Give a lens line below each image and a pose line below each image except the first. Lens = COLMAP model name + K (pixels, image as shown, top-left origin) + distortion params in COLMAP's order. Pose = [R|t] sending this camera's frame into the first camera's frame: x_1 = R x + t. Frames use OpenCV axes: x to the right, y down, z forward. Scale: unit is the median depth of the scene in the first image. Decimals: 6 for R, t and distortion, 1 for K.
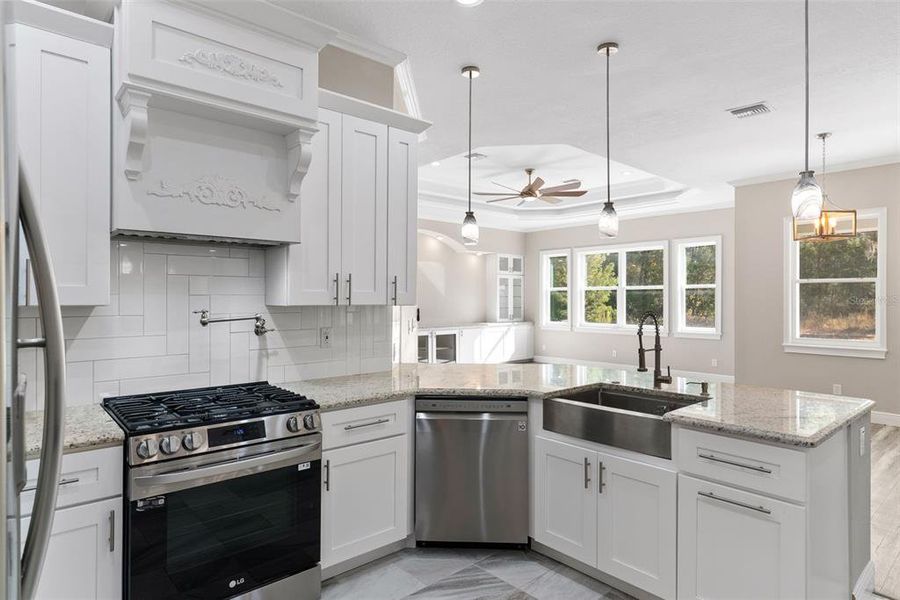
lens RADIAL K [[518.3, 0, 450.0], [0, 518.3, 300.0], [0, 0, 1]] dist [-0.005277, -0.000405]
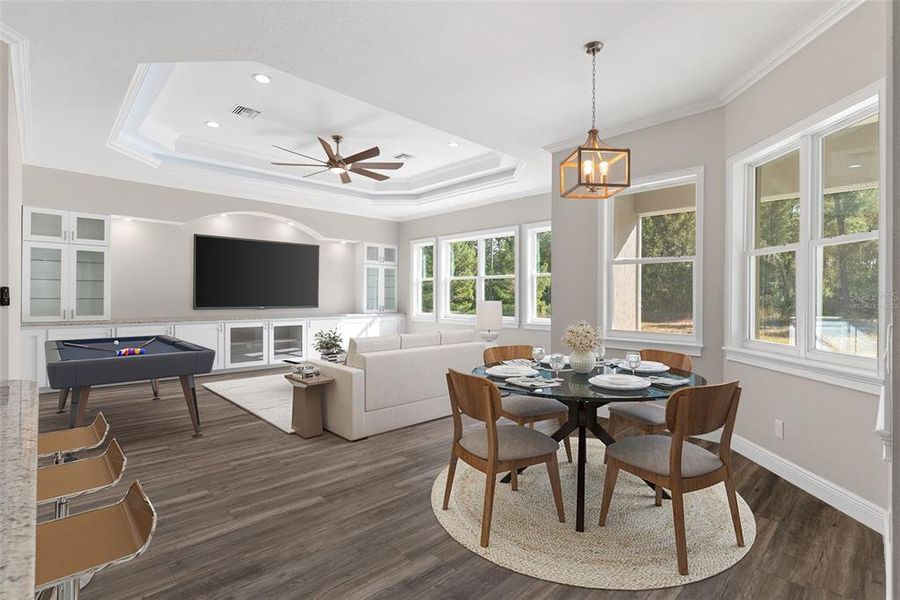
lens RADIAL K [[439.0, 0, 450.0], [0, 439.0, 300.0], [0, 0, 1]] dist [-0.000198, -0.000053]
pose [[0.999176, 0.003028, 0.040482, 0.223244], [-0.003304, 0.999972, 0.006764, 0.012298], [-0.040461, -0.006892, 0.999157, 0.177995]]
